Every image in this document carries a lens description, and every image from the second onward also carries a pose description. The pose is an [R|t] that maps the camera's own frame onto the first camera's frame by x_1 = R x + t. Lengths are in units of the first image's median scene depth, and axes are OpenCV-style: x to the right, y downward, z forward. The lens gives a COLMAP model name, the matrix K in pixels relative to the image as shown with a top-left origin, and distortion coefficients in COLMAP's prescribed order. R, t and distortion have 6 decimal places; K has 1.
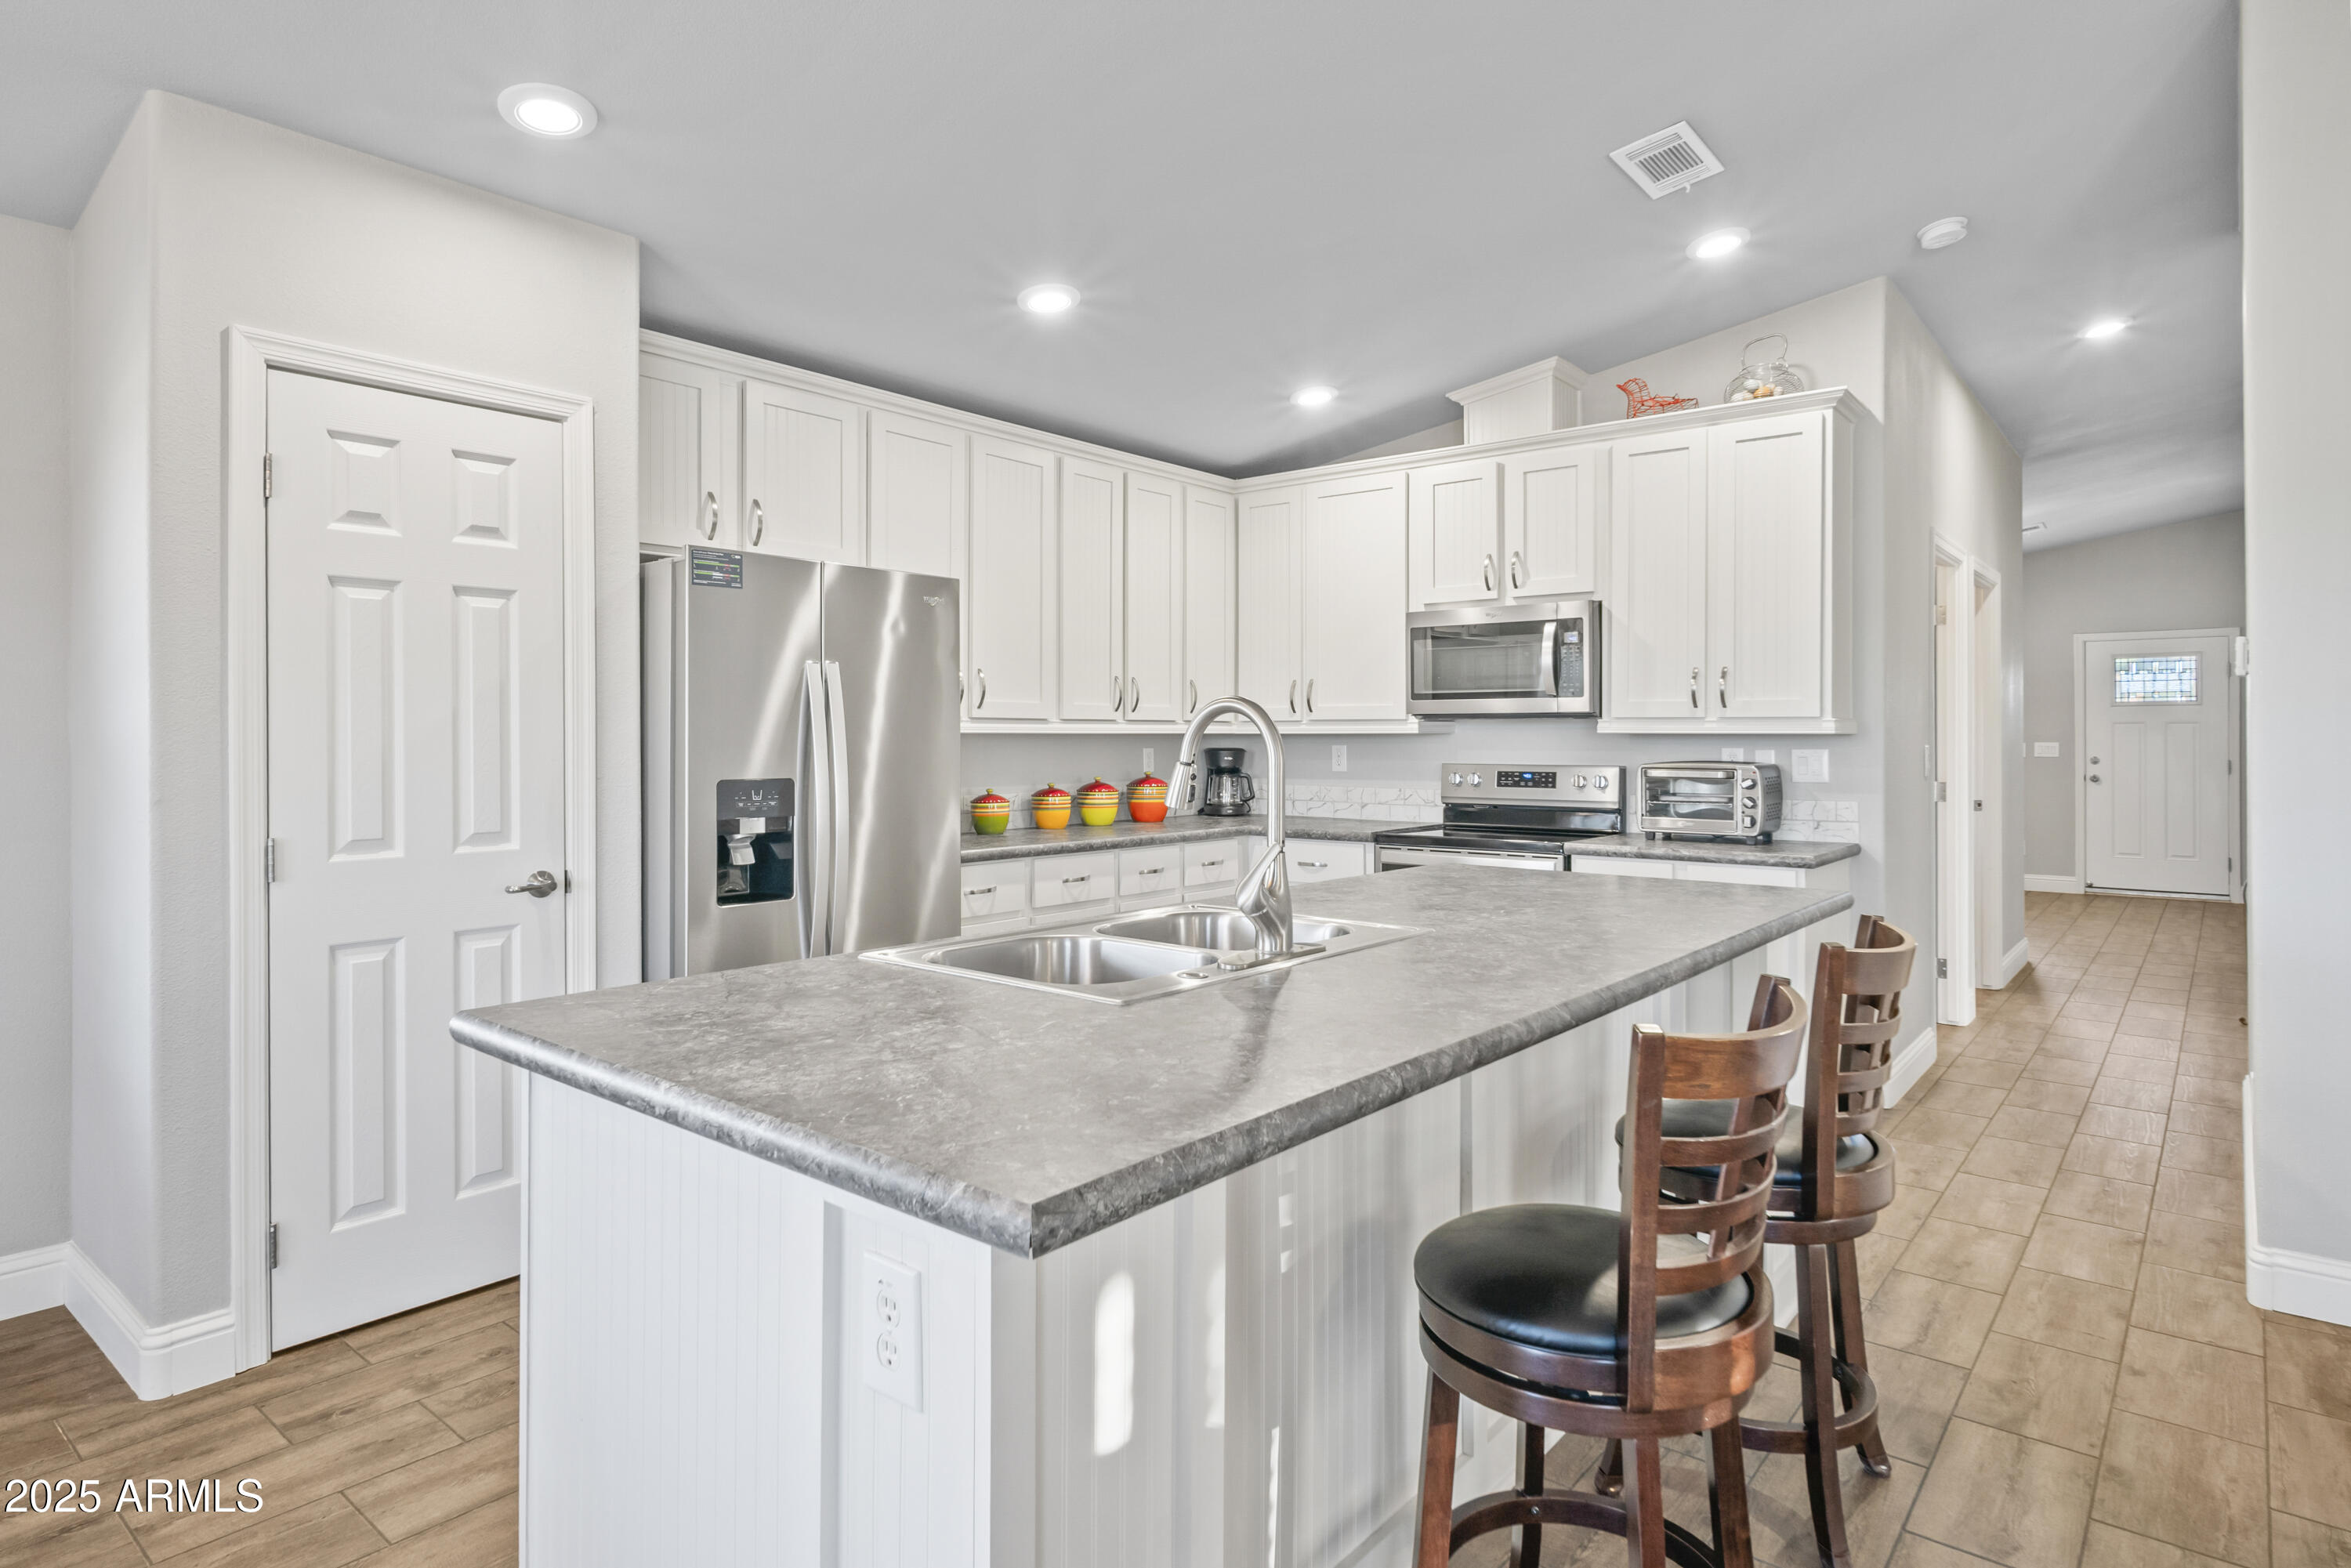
lens RADIAL K [[1286.2, 0, 1179.4], [0, 1286.2, 735.0], [0, 0, 1]] dist [0.005472, -0.000243]
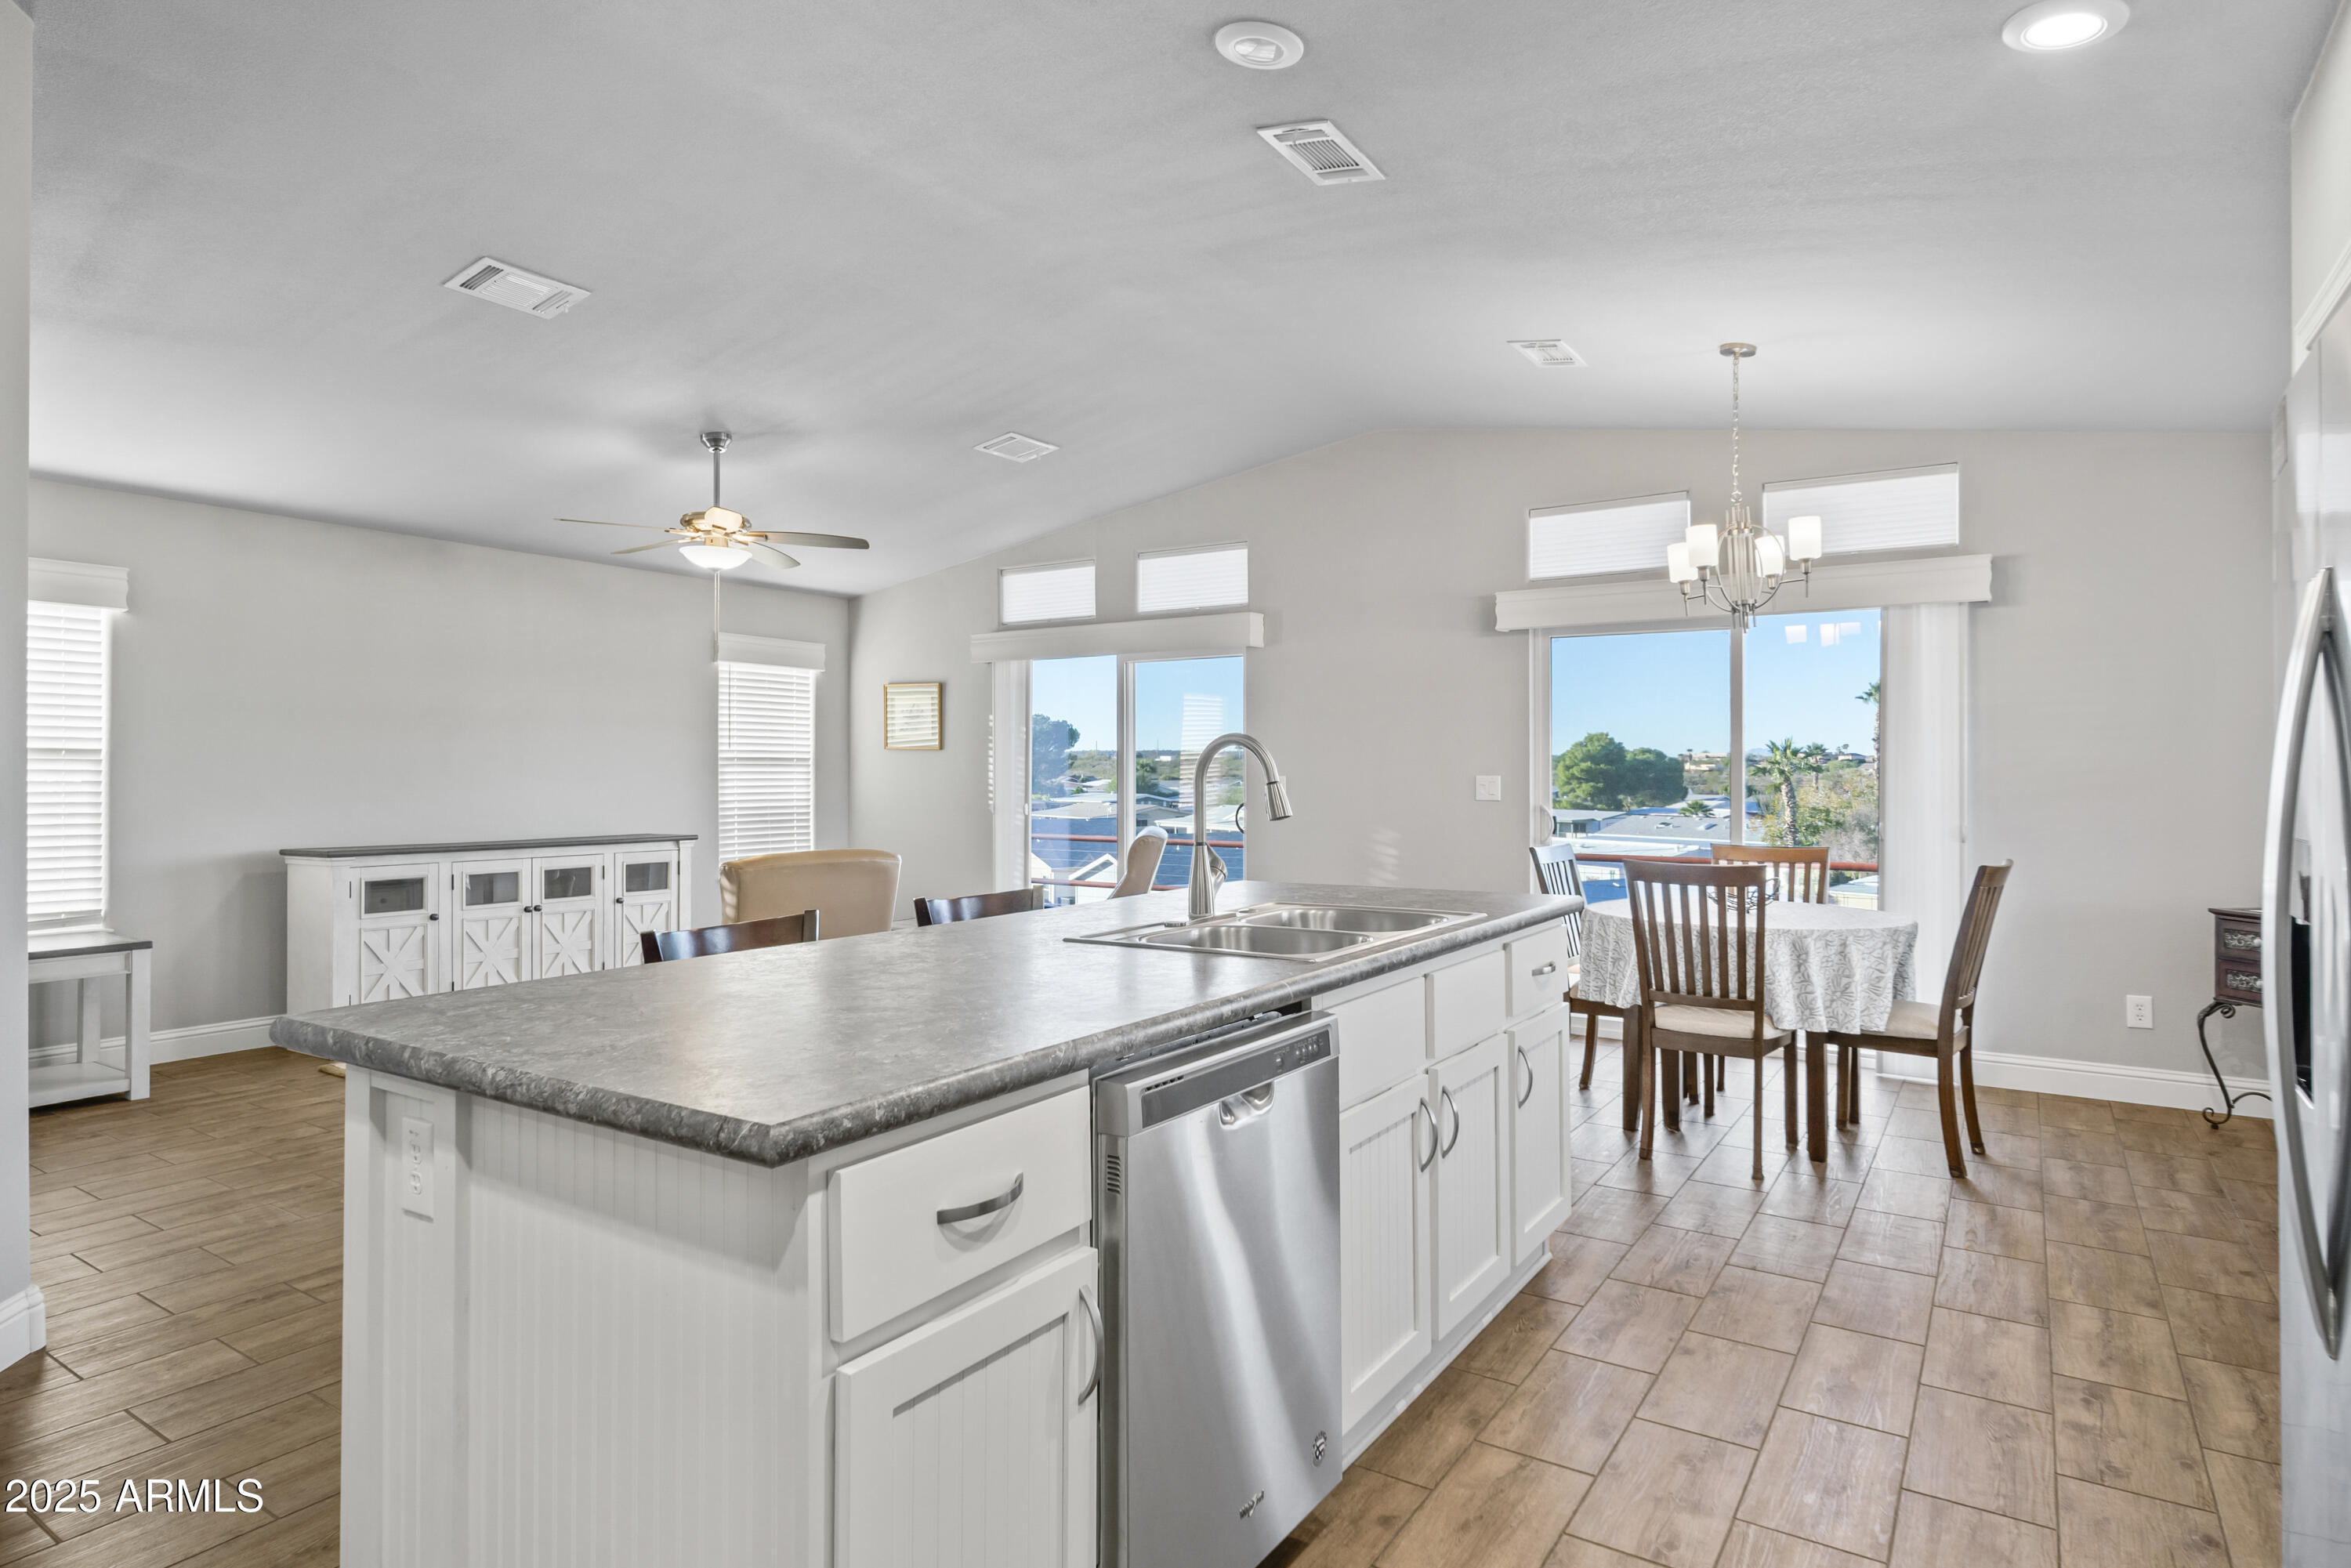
lens RADIAL K [[1286.2, 0, 1185.3], [0, 1286.2, 760.5], [0, 0, 1]] dist [0.005472, -0.000243]
pose [[-0.993864, -0.000408, -0.110607, 0.114504], [0.001119, 0.999905, -0.013741, 0.006923], [0.110602, -0.013780, -0.993769, 1.085684]]
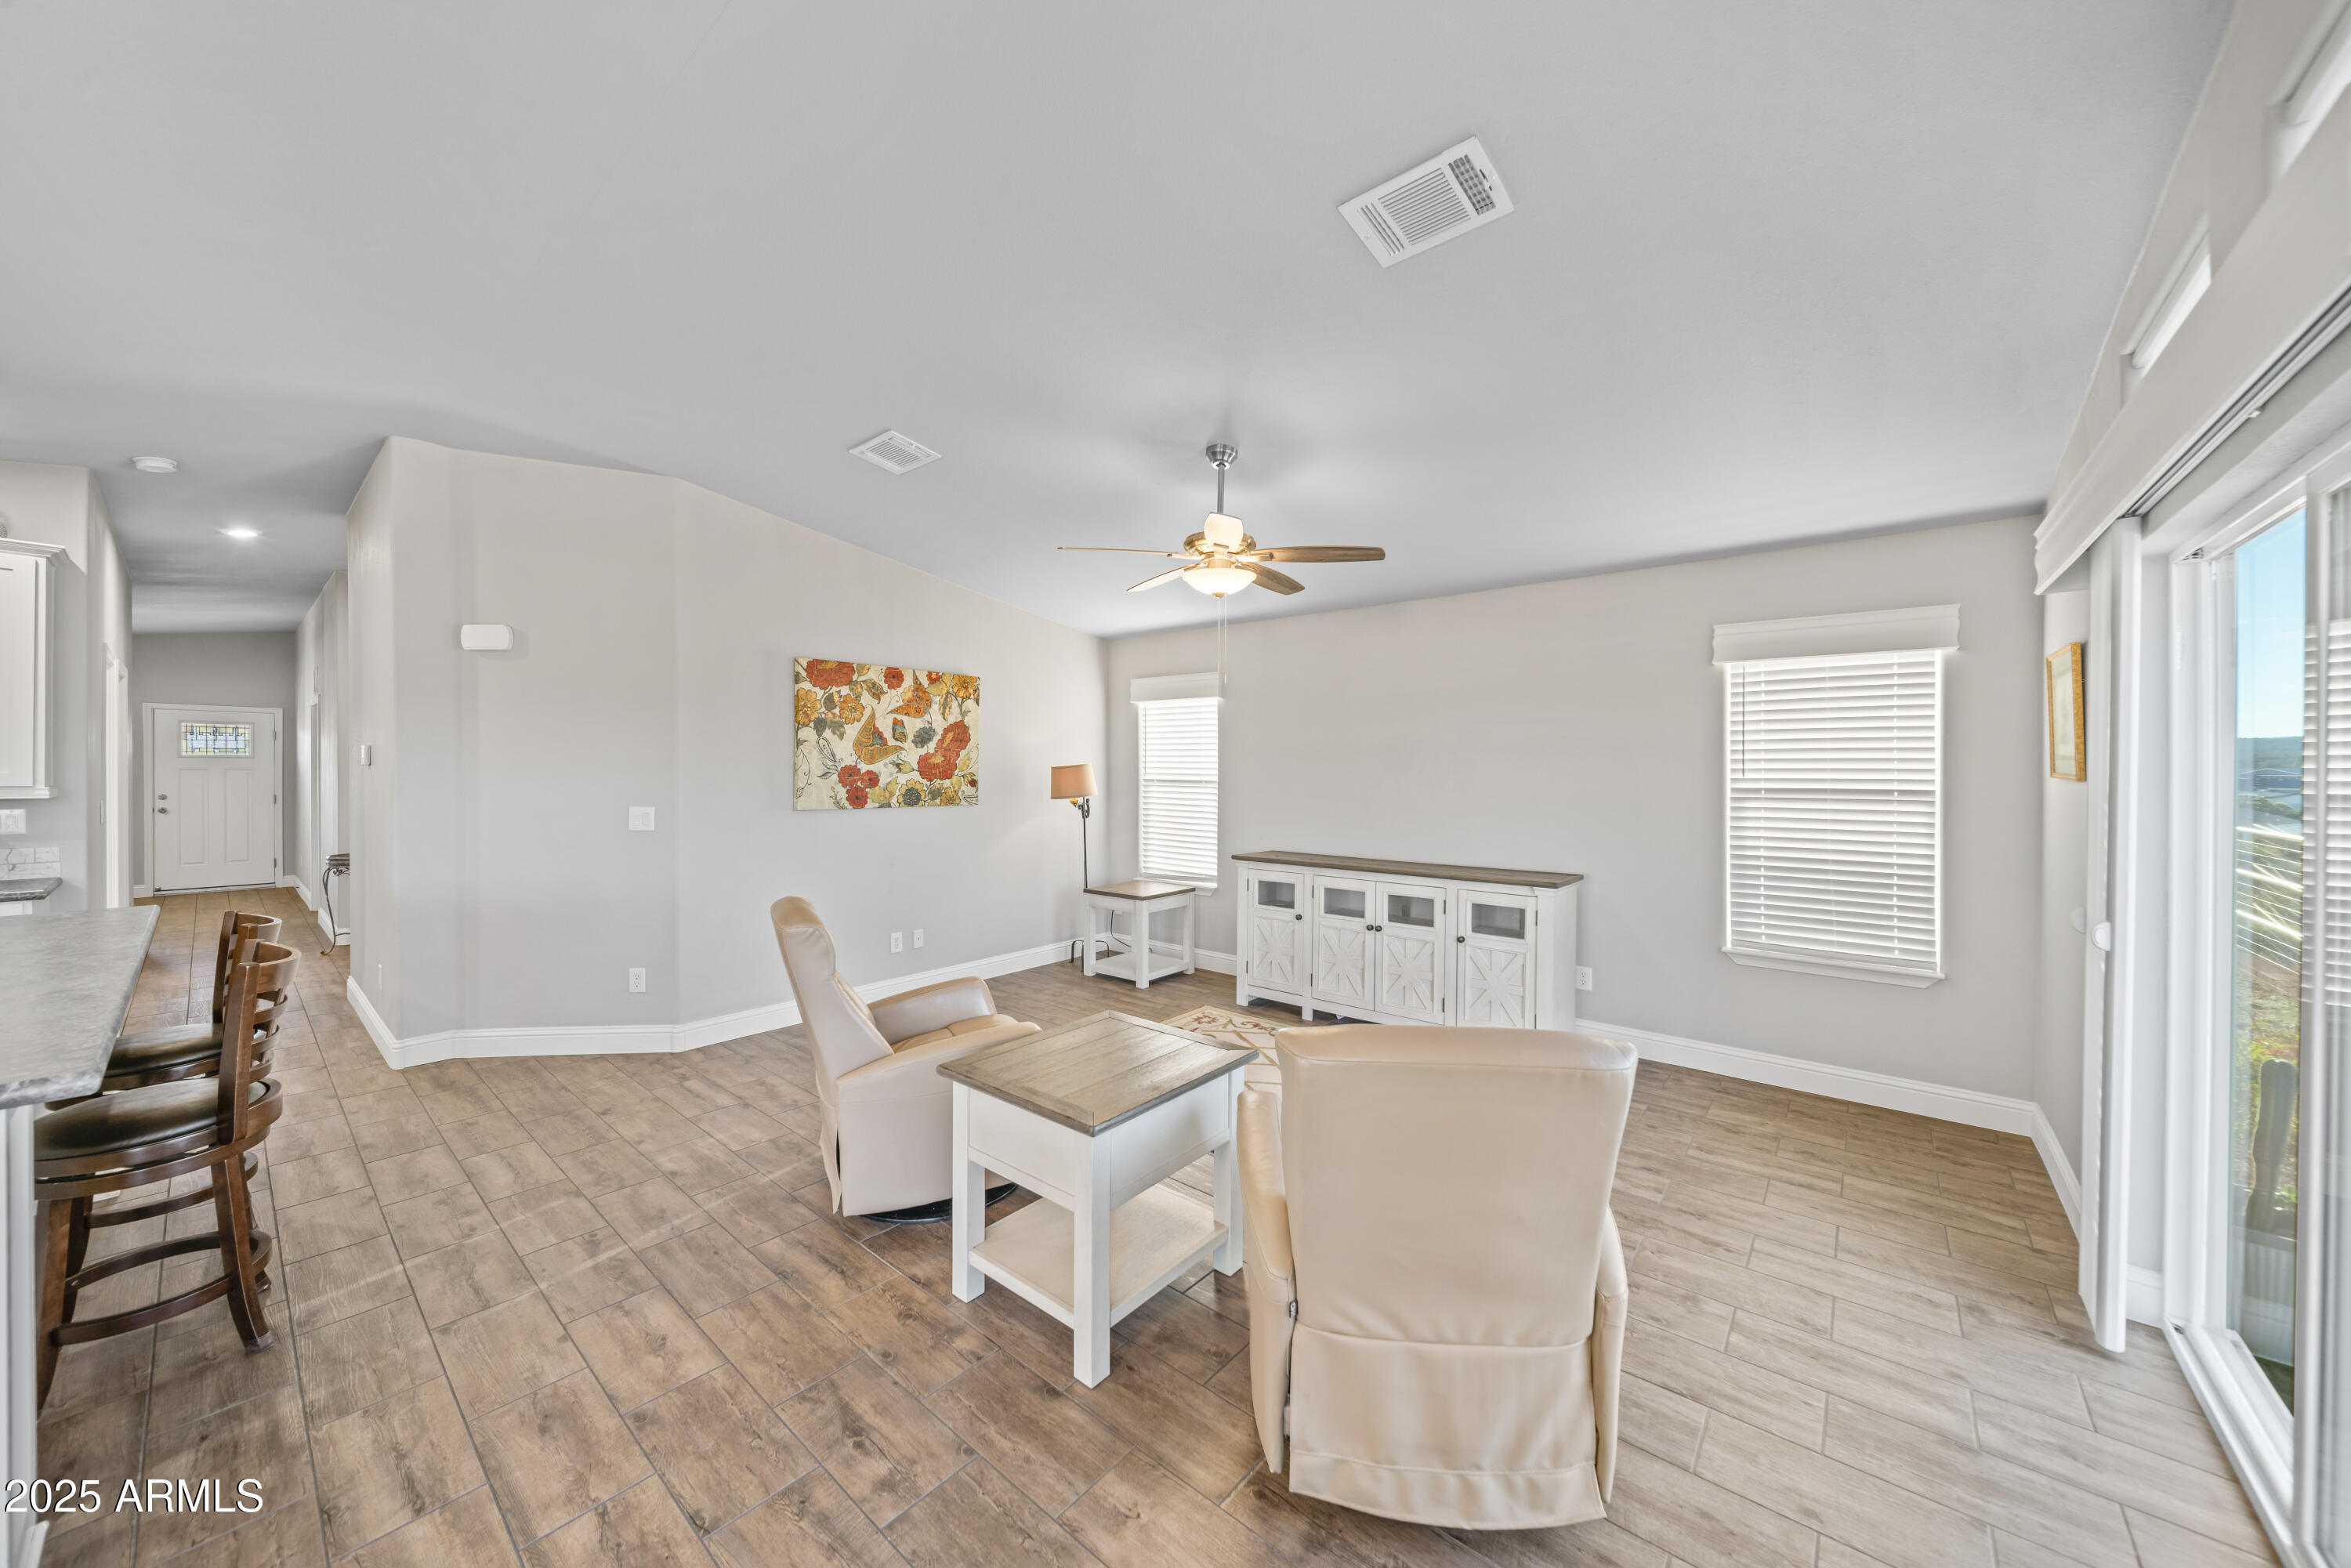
lens RADIAL K [[820.9, 0, 1173.2], [0, 820.9, 775.3], [0, 0, 1]] dist [-0.001621, -0.001353]
pose [[0.018268, -0.004940, 0.999821, -0.314854], [-0.007018, 0.999963, 0.005069, -0.036538], [-0.999808, -0.007109, 0.018233, -0.191898]]
